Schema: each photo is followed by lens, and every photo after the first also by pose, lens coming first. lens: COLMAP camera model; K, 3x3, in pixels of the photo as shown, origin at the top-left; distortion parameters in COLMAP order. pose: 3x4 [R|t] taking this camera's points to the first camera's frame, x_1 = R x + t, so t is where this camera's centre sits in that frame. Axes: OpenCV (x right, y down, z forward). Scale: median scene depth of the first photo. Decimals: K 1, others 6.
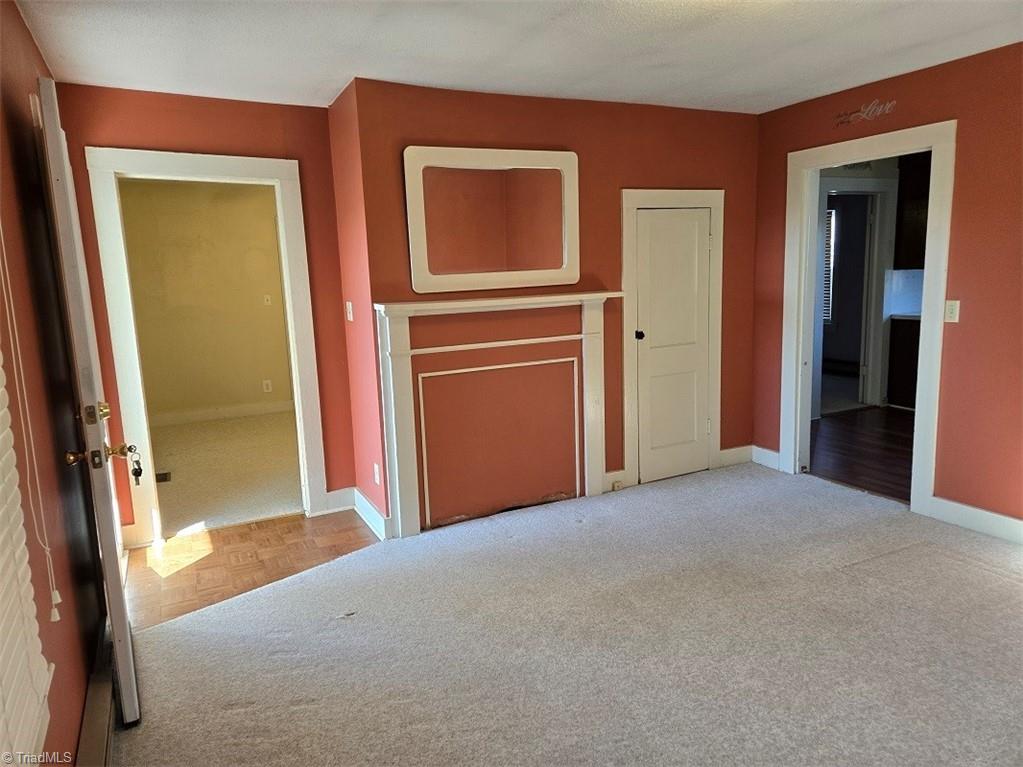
lens RADIAL K [[689.4, 0, 511.2], [0, 689.4, 382.7], [0, 0, 1]] dist [0.028187, -0.003588]
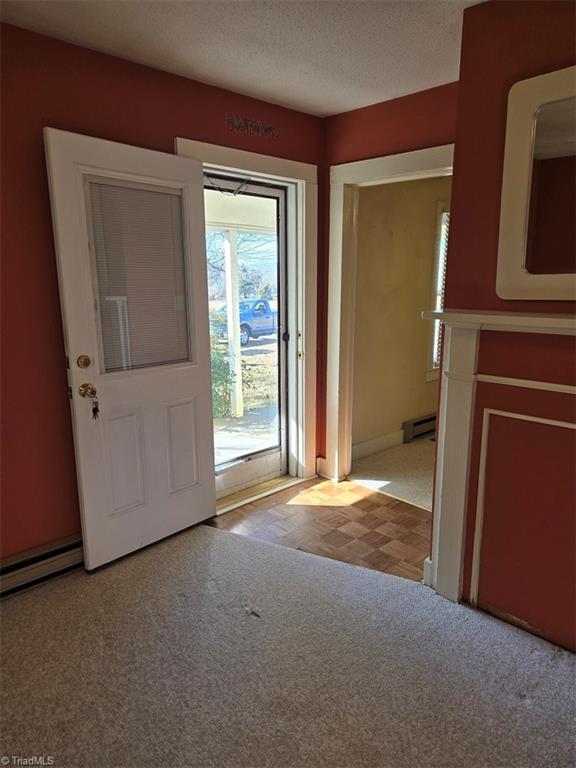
lens RADIAL K [[517.5, 0, 287.2], [0, 517.5, 381.7], [0, 0, 1]] dist [0.028187, -0.003588]
pose [[0.279183, 0.225020, -0.933500, 0.326214], [-0.159793, 0.969487, 0.185905, -0.111354], [0.946849, 0.097266, 0.306621, 0.628228]]
